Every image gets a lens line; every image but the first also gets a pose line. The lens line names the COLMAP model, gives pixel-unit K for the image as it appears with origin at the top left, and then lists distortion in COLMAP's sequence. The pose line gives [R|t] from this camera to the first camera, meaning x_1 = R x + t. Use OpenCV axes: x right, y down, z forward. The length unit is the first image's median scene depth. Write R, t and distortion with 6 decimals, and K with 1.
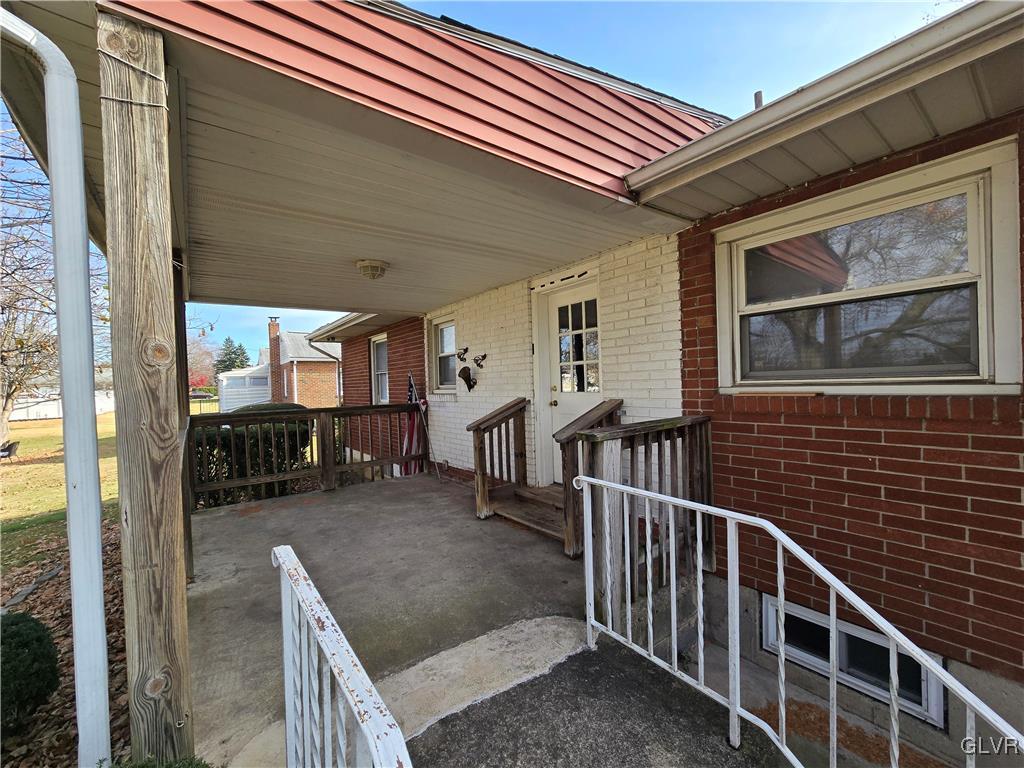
lens RADIAL K [[417.2, 0, 513.0], [0, 417.2, 387.8], [0, 0, 1]] dist [-0.002365, -0.000169]
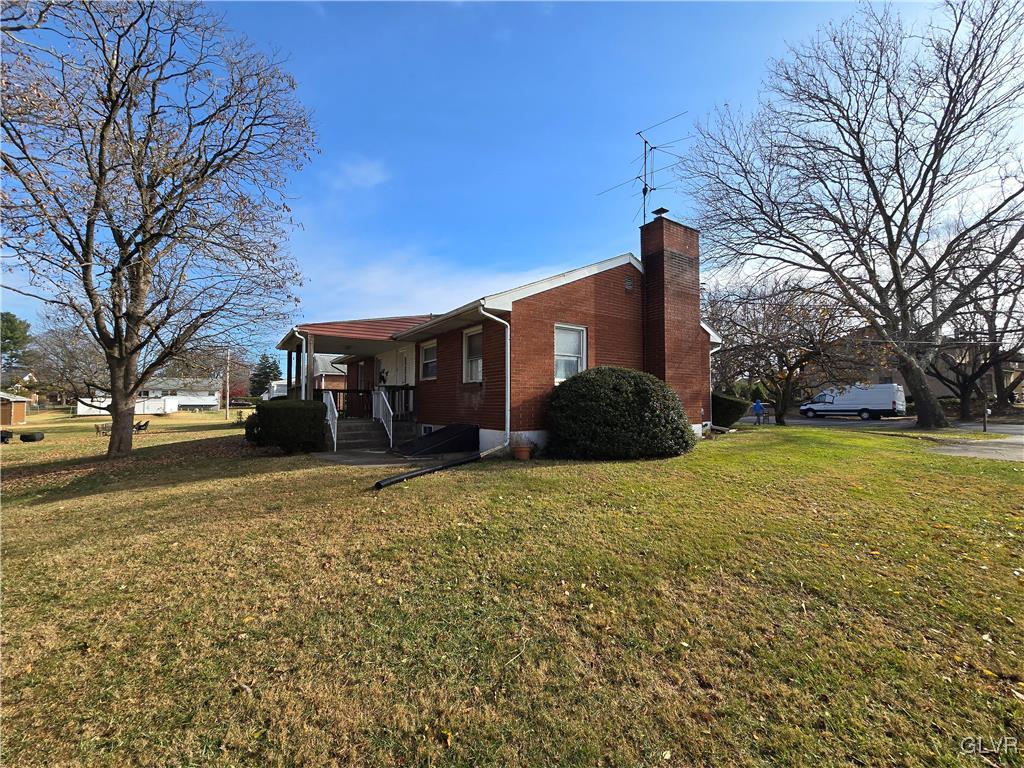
lens RADIAL K [[417.2, 0, 513.0], [0, 417.2, 387.8], [0, 0, 1]] dist [-0.002365, -0.000169]
pose [[0.998421, 0.028194, -0.048585, 1.052706], [-0.030681, 0.998215, -0.051231, 0.174724], [0.047054, 0.052641, 0.997504, -2.072077]]
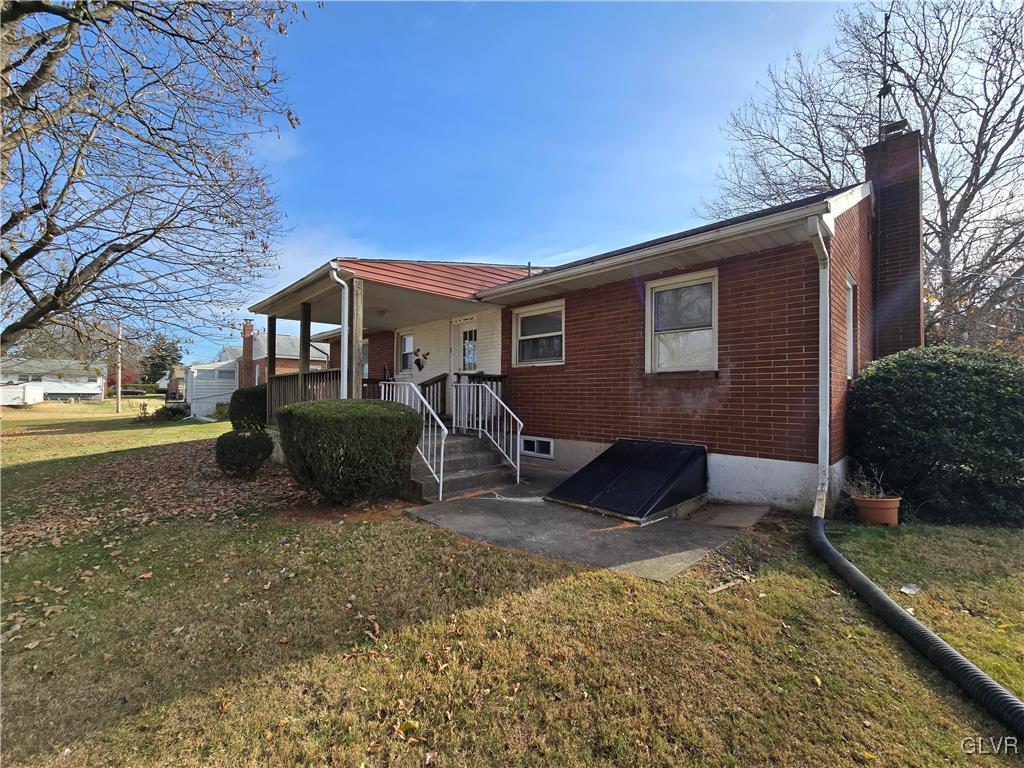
lens RADIAL K [[417.2, 0, 513.0], [0, 417.2, 387.8], [0, 0, 1]] dist [-0.002365, -0.000169]
pose [[0.991356, 0.039717, 0.125041, 0.098431], [-0.035869, 0.998816, -0.032878, 0.150959], [-0.126198, 0.028109, 0.991607, -1.103031]]
